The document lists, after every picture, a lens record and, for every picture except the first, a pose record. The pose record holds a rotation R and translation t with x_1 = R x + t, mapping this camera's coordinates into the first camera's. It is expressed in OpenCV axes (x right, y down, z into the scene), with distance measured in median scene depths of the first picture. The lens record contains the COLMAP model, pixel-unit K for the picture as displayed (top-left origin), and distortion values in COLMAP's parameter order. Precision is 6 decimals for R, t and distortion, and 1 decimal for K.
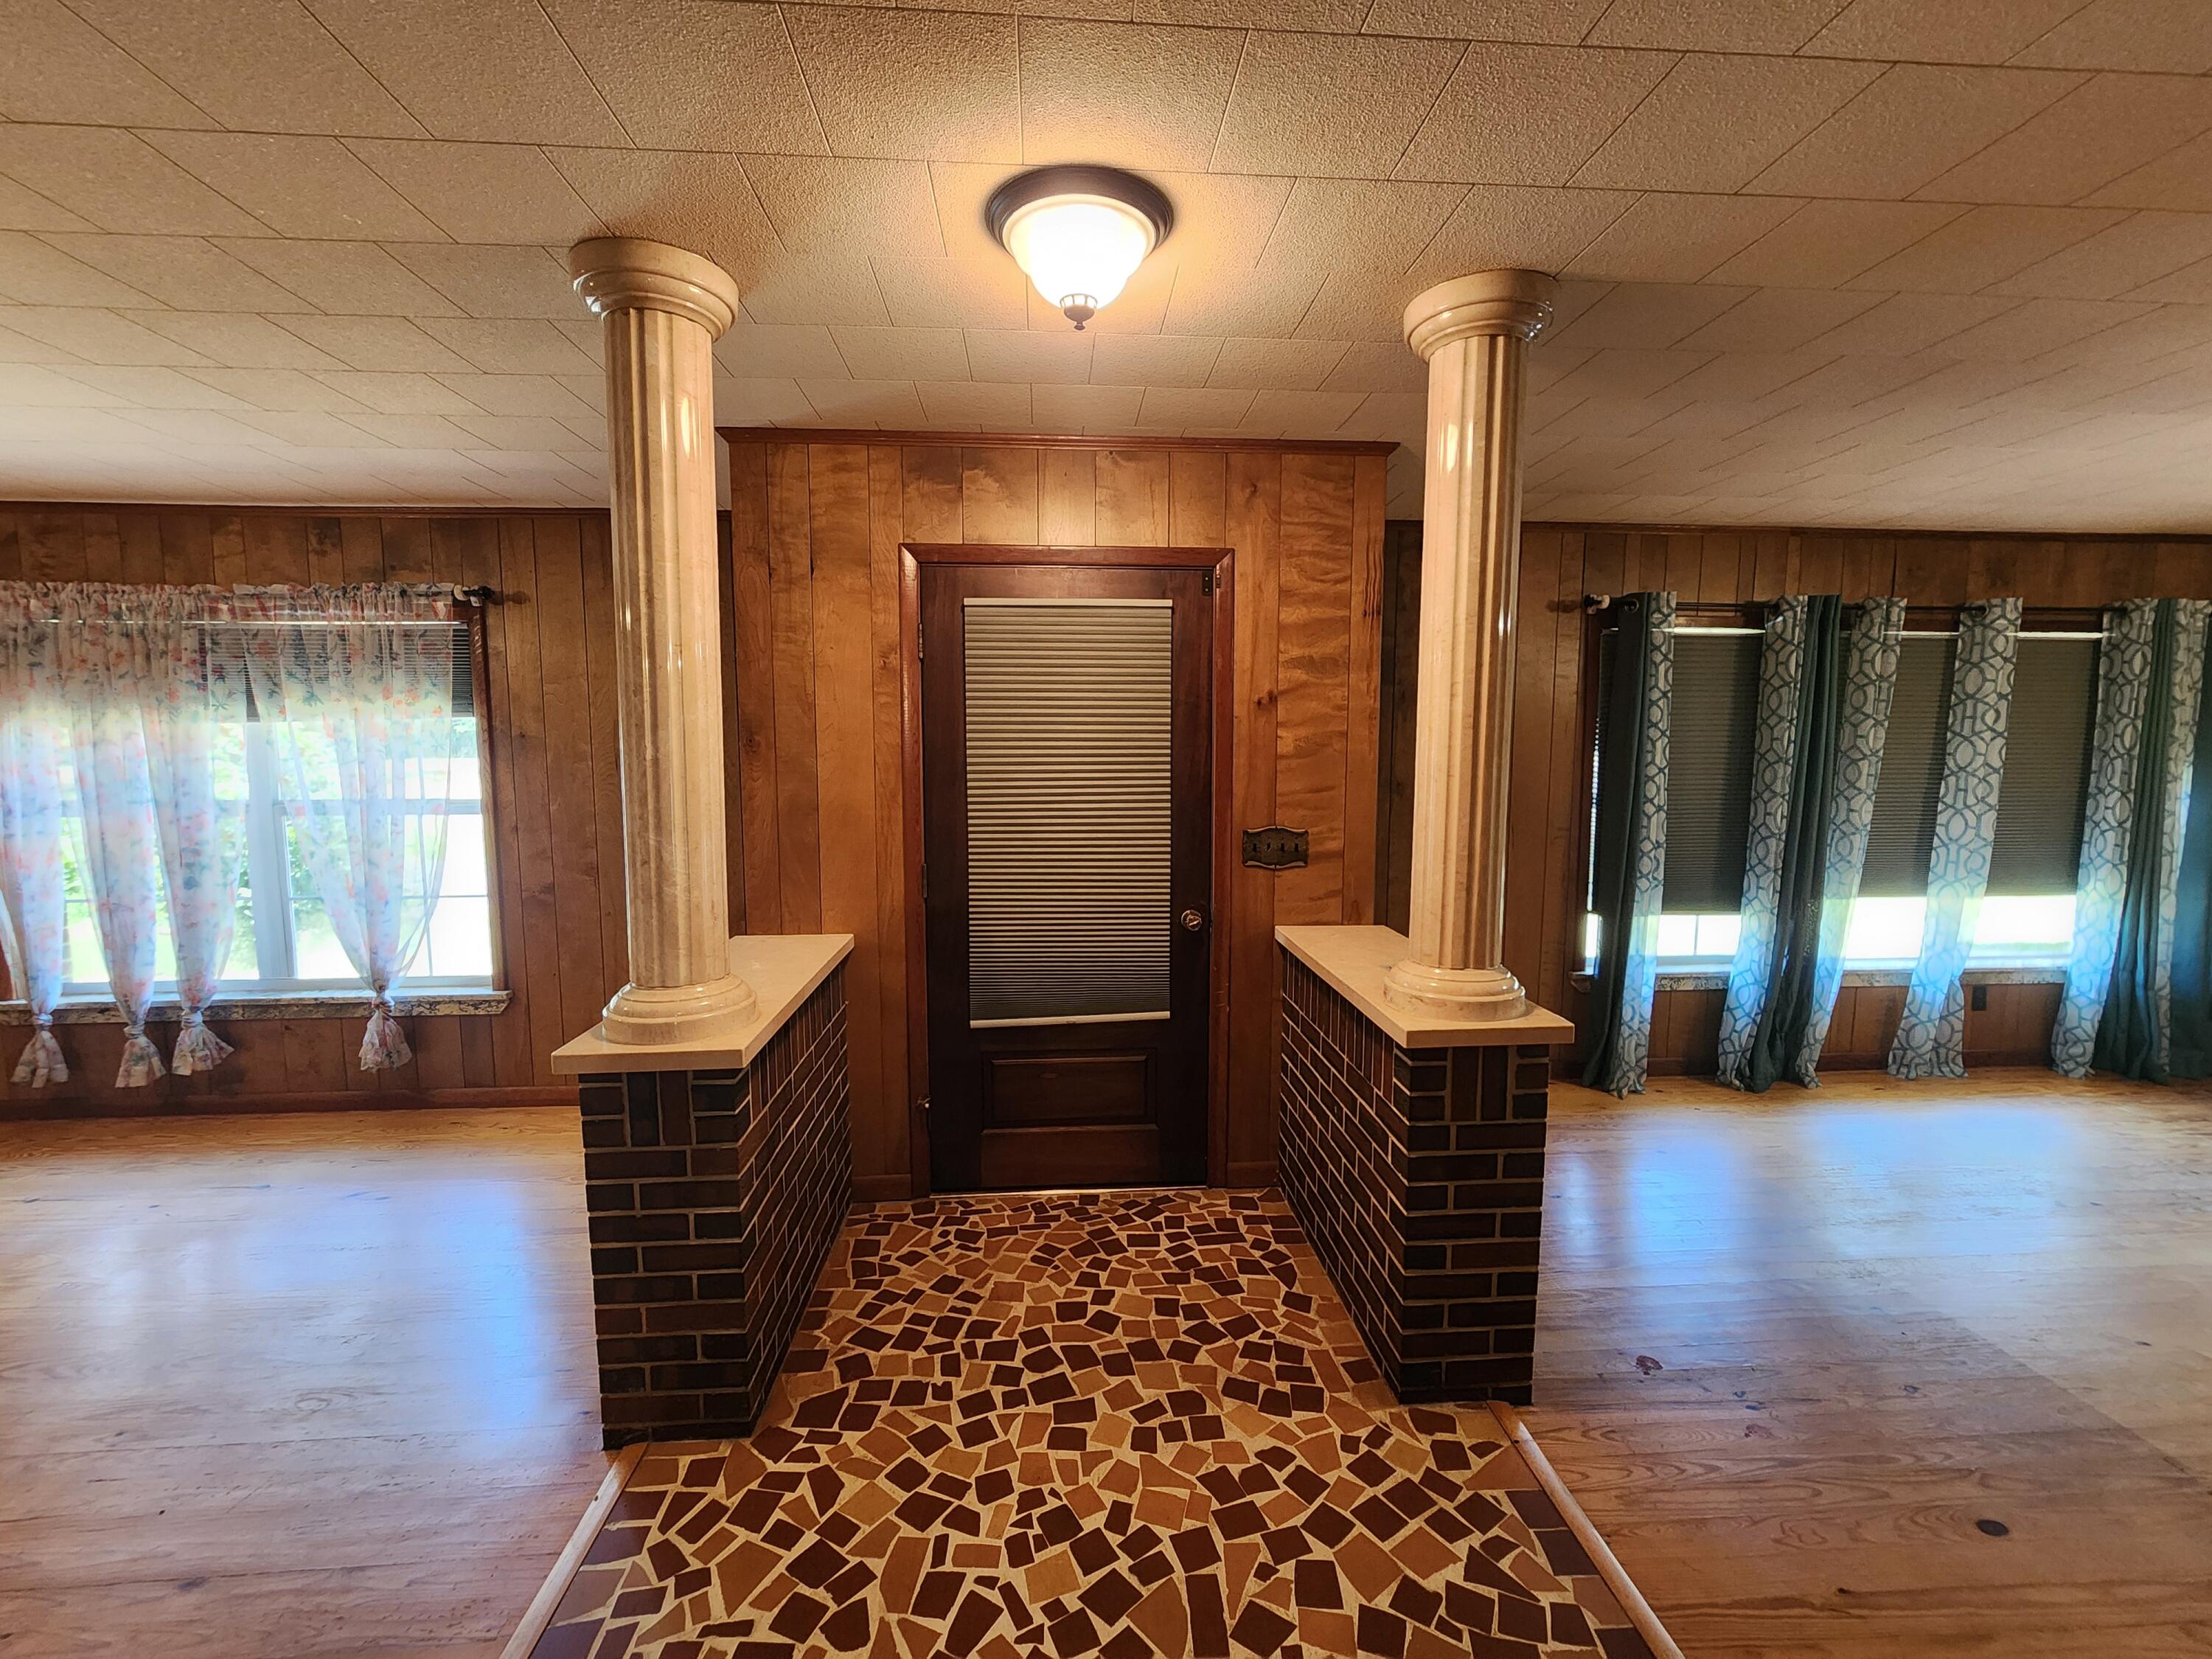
lens RADIAL K [[909.2, 0, 1107.1], [0, 909.2, 839.2], [0, 0, 1]] dist [-0.004423, 0.001247]
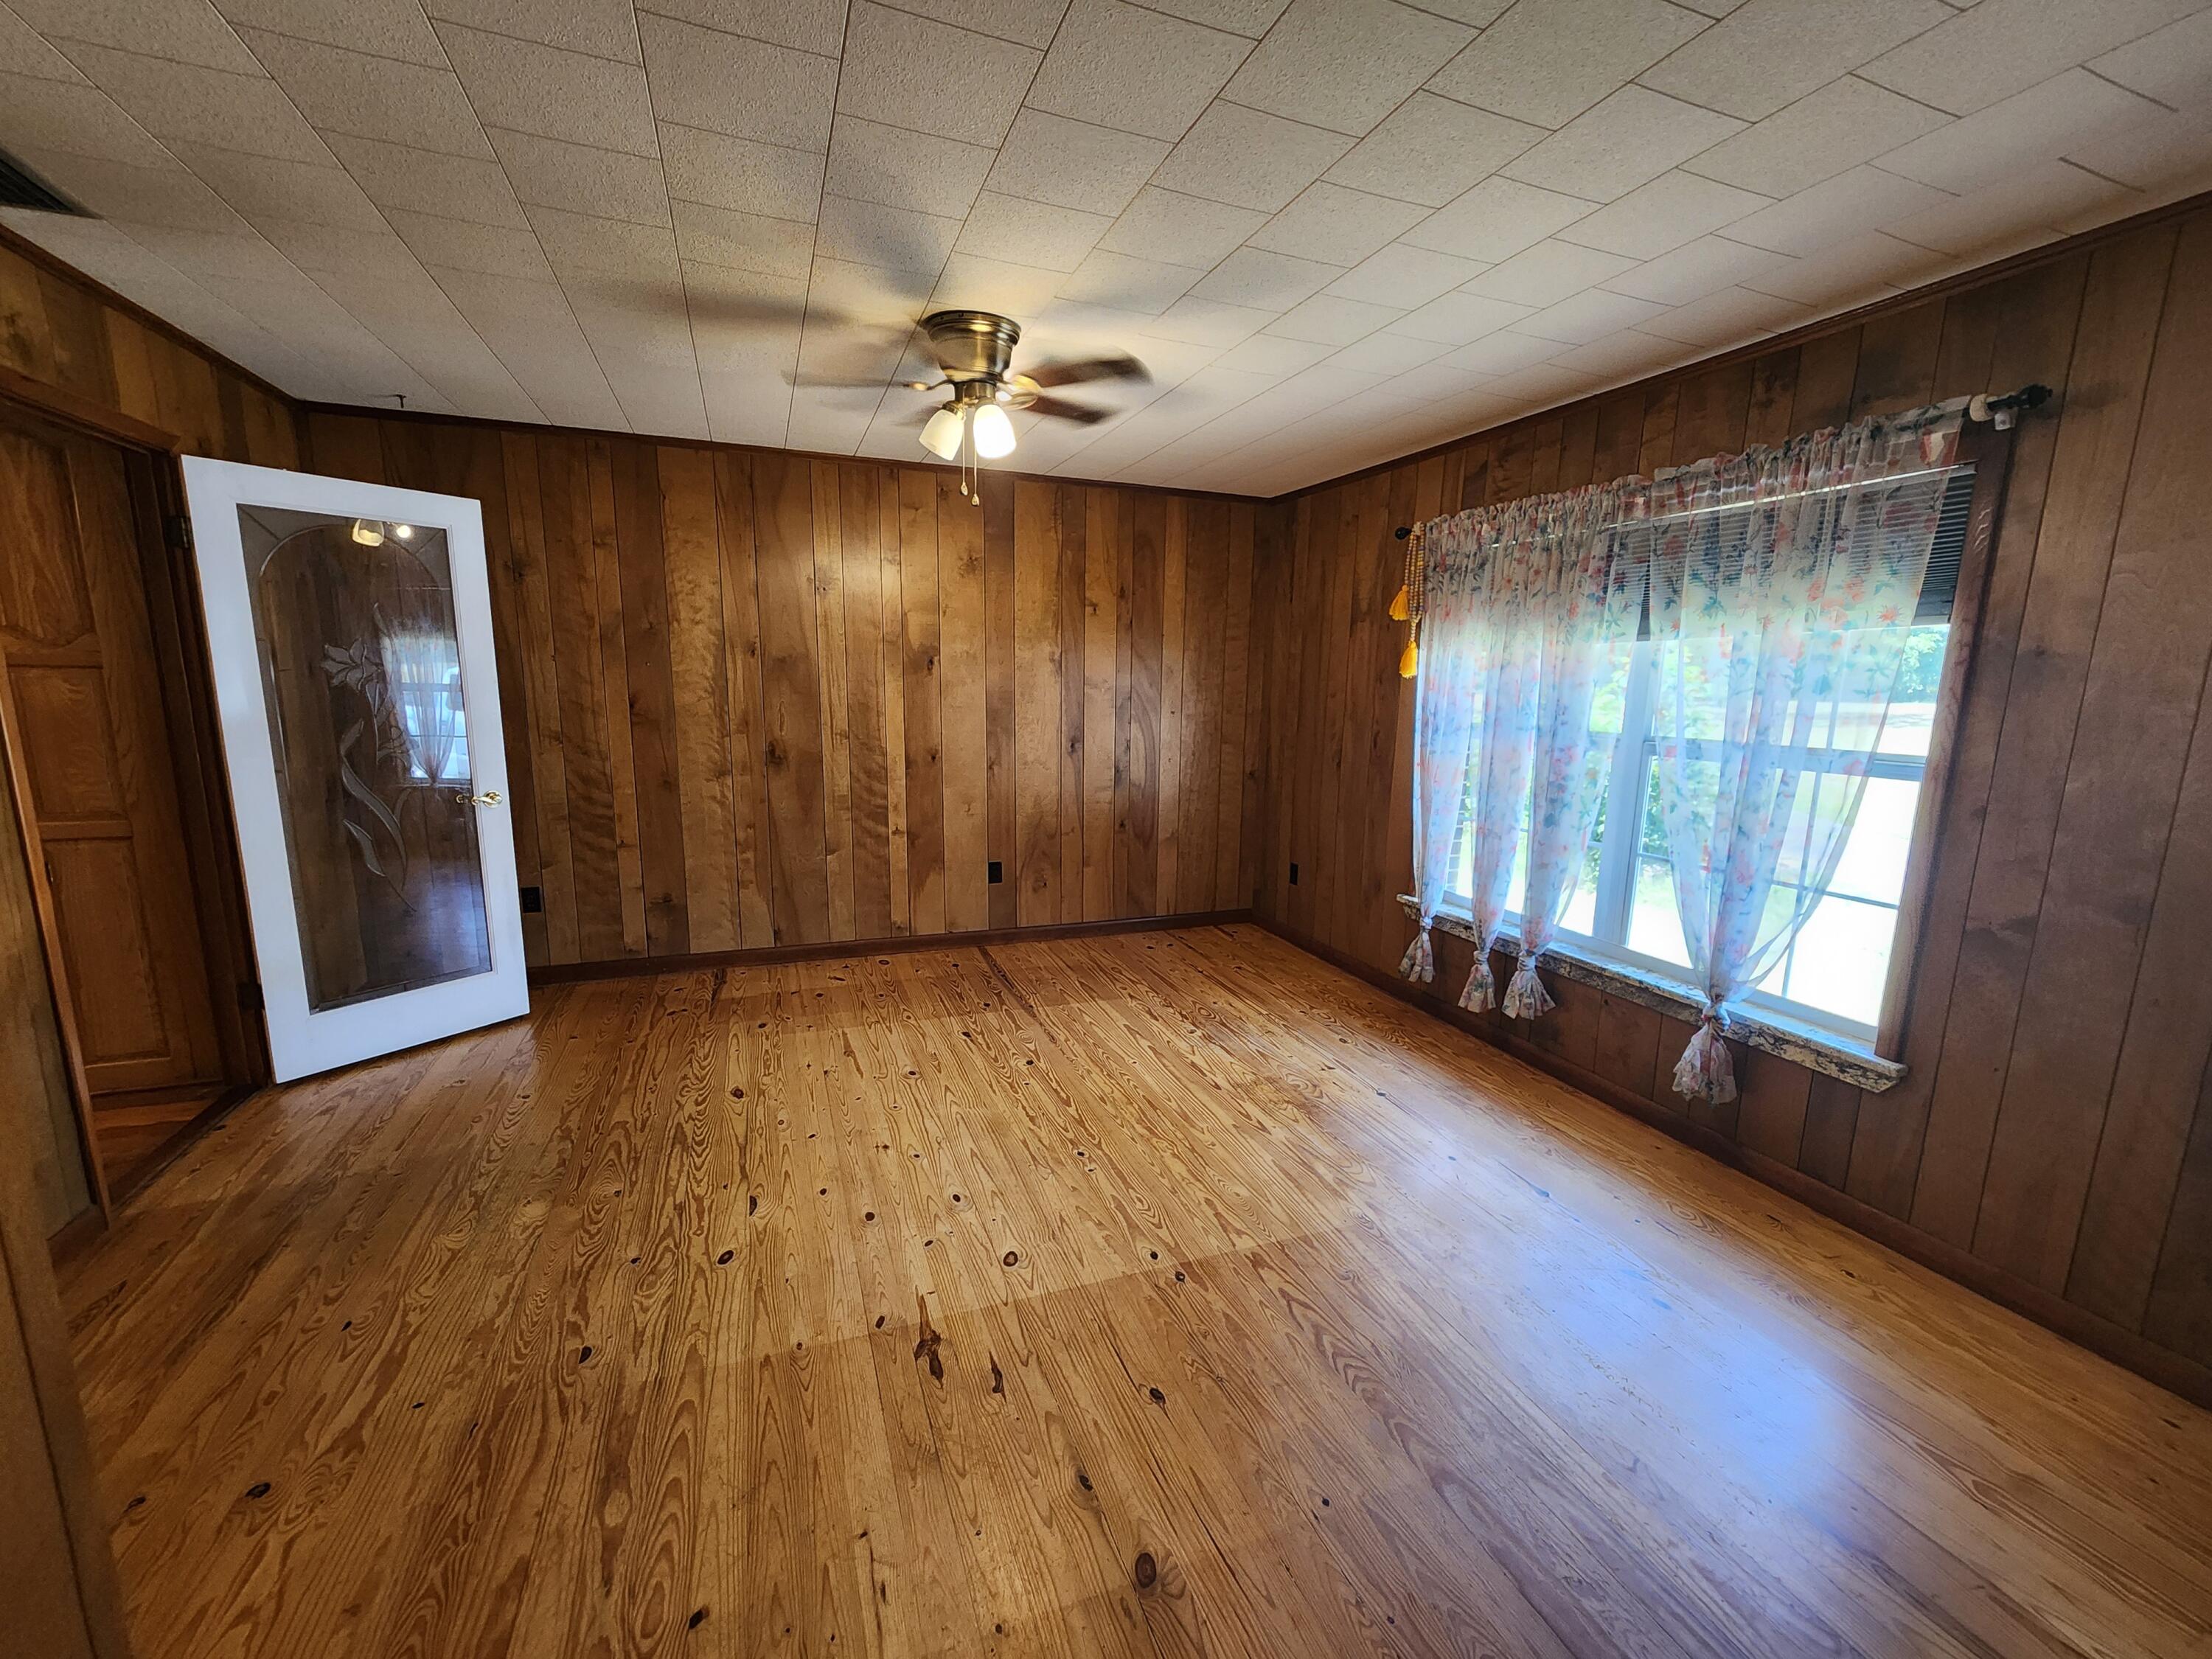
lens RADIAL K [[909.2, 0, 1114.9], [0, 909.2, 820.8], [0, 0, 1]] dist [-0.004423, 0.001247]
pose [[0.293342, 0.156899, -0.943045, -0.275870], [-0.123460, 0.984397, 0.125376, -0.011233], [0.948002, 0.079650, 0.308136, 0.301000]]
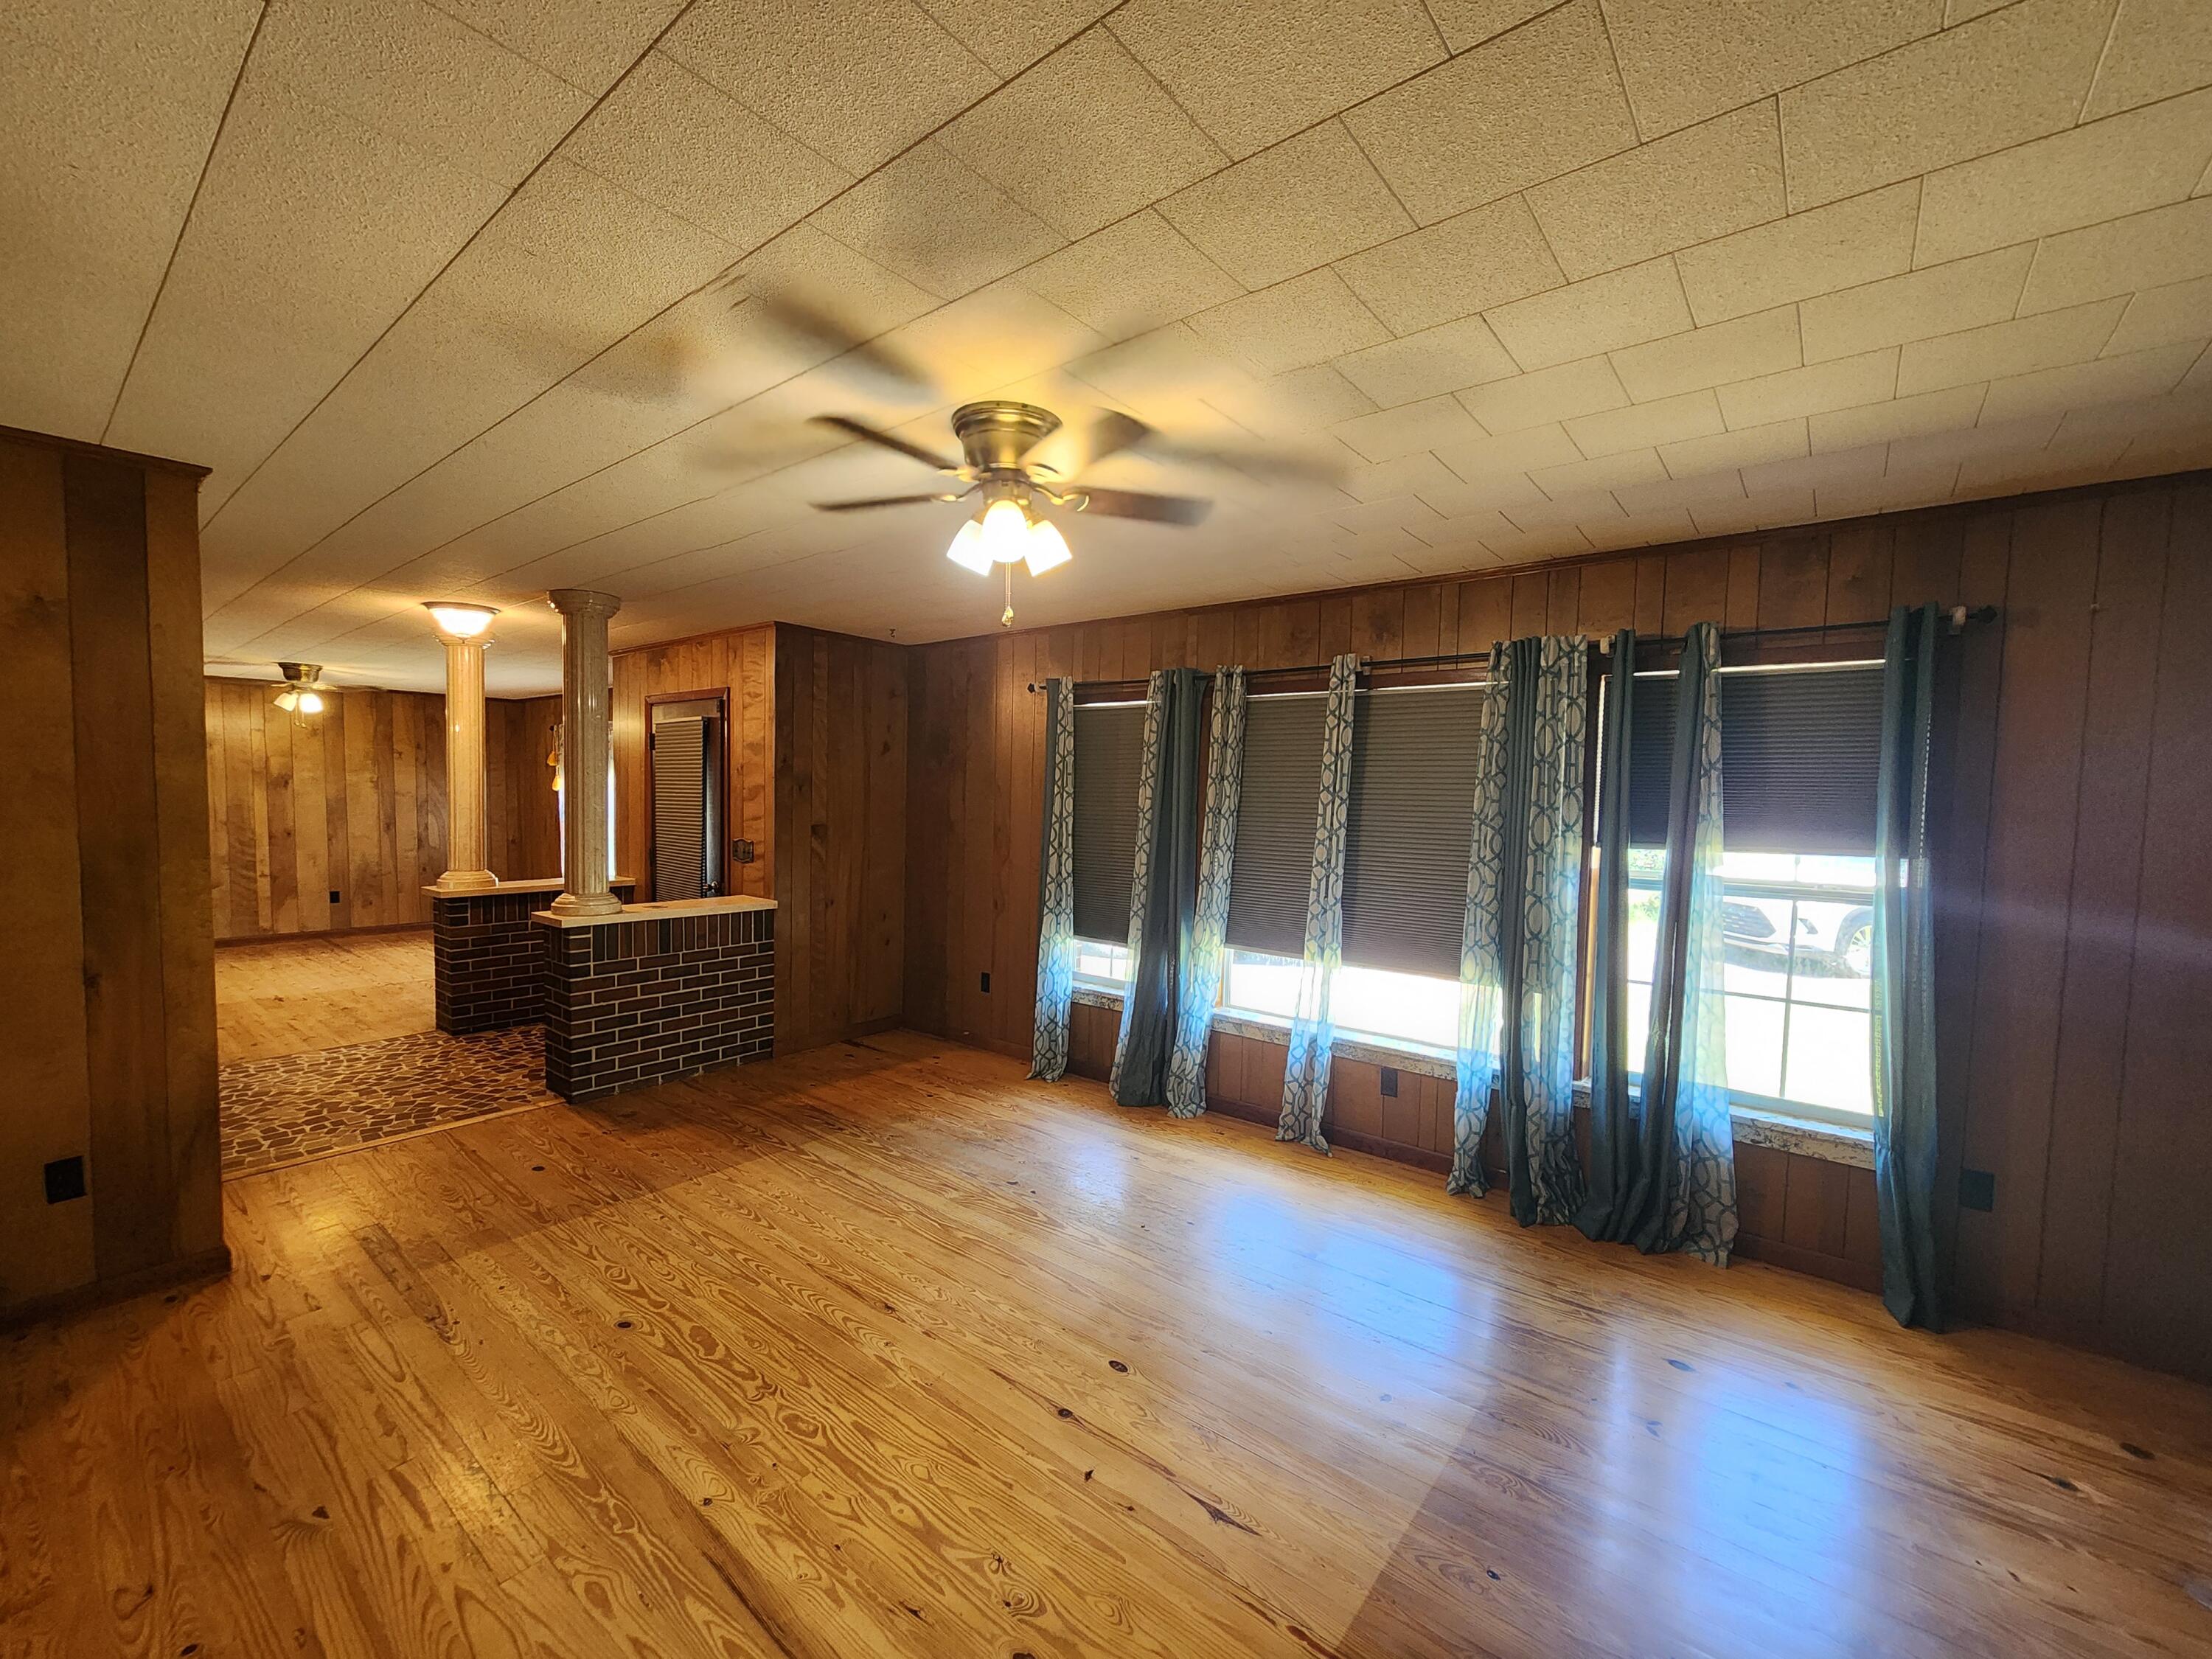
lens RADIAL K [[909.2, 0, 1107.3], [0, 909.2, 840.5], [0, 0, 1]] dist [-0.004423, 0.001247]
pose [[0.735120, 0.048732, -0.676183, 1.581255], [-0.092065, 0.995349, -0.028356, -0.018973], [0.671657, 0.083098, 0.736188, 0.141912]]
